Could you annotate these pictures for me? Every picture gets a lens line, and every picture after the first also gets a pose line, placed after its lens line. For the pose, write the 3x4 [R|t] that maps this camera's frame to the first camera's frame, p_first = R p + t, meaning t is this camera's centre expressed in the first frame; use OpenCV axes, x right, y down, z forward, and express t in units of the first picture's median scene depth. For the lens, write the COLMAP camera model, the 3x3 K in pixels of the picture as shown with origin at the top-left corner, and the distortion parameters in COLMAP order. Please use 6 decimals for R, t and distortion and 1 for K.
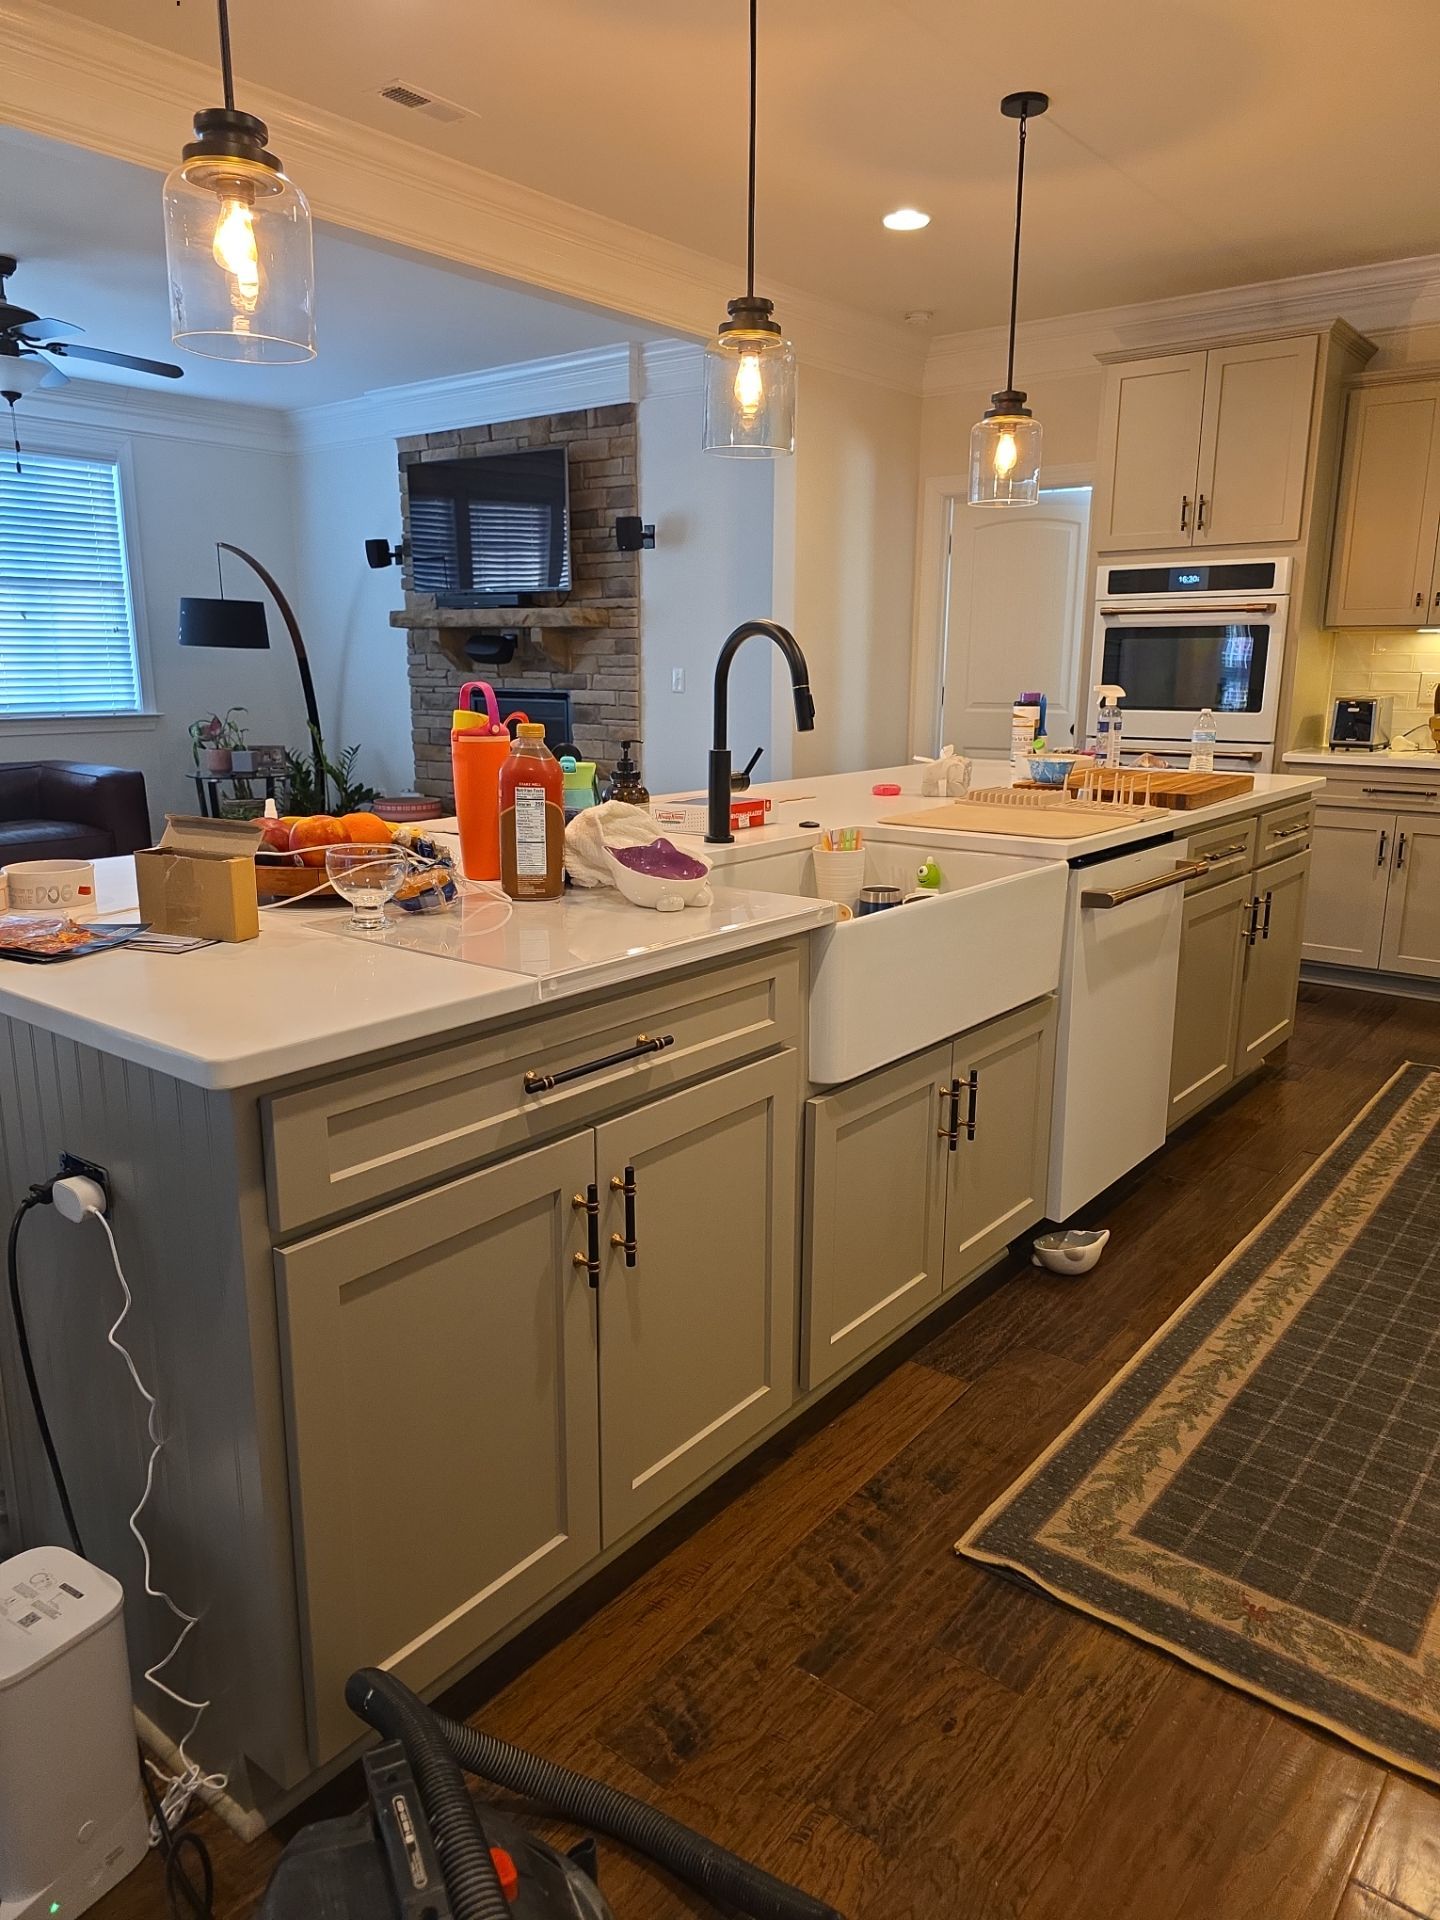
lens RADIAL K [[1303.3, 0, 690.4], [0, 1303.3, 963.0], [0, 0, 1]] dist [0.001093, -0.001232]
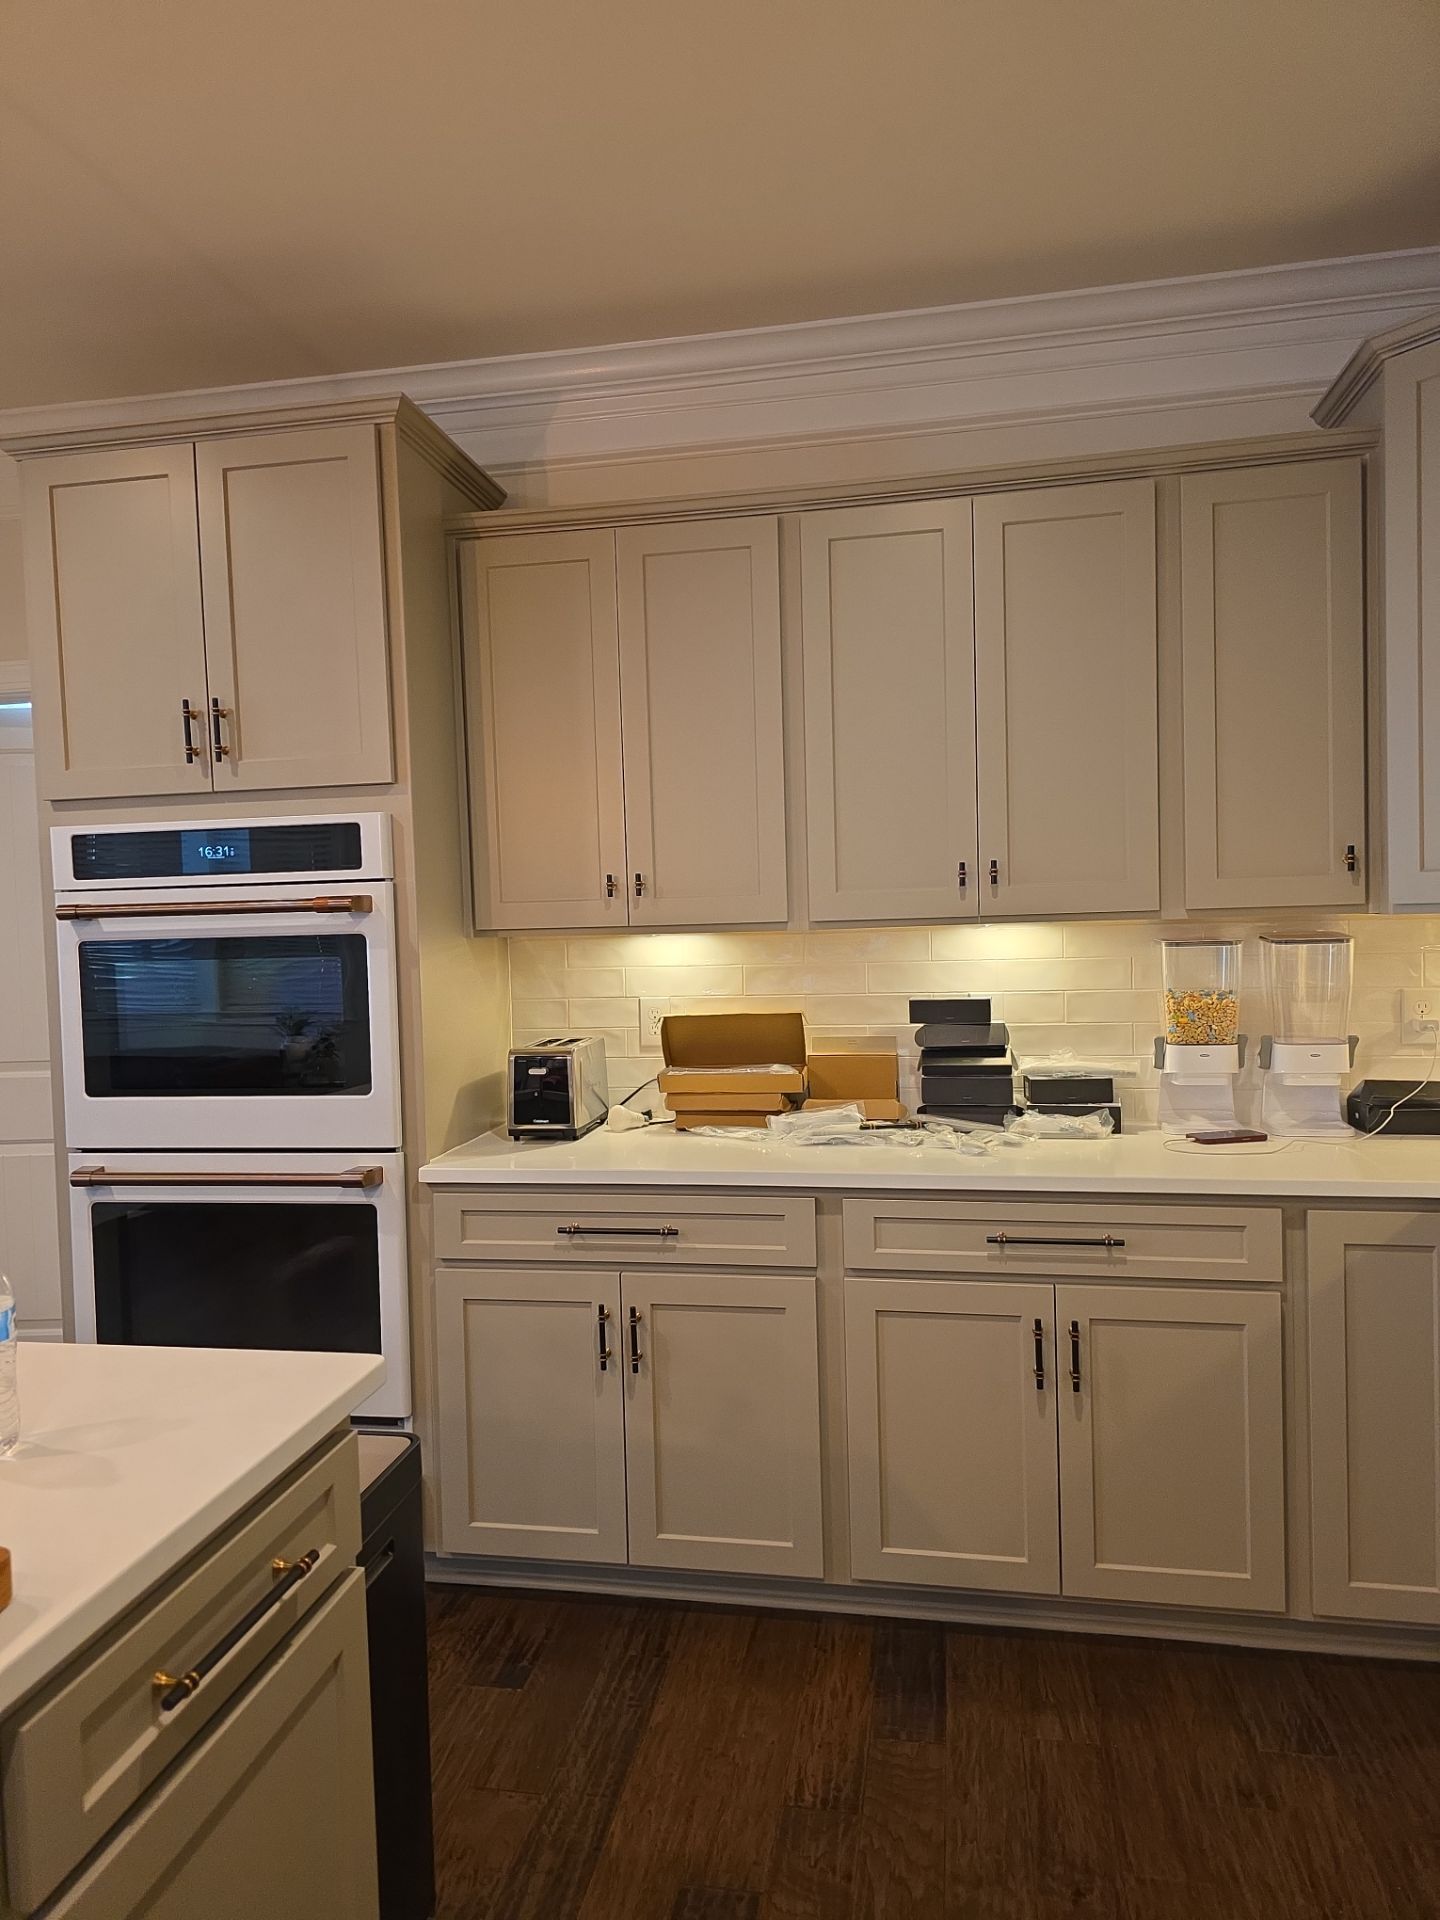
lens RADIAL K [[1283.5, 0, 703.9], [0, 1283.5, 963.5], [0, 0, 1]] dist [0.072766, -0.074177]
pose [[0.878058, -0.044682, 0.476463, 0.316540], [0.136899, 0.977476, -0.160621, -0.144732], [-0.458555, 0.206262, 0.864398, 0.484743]]
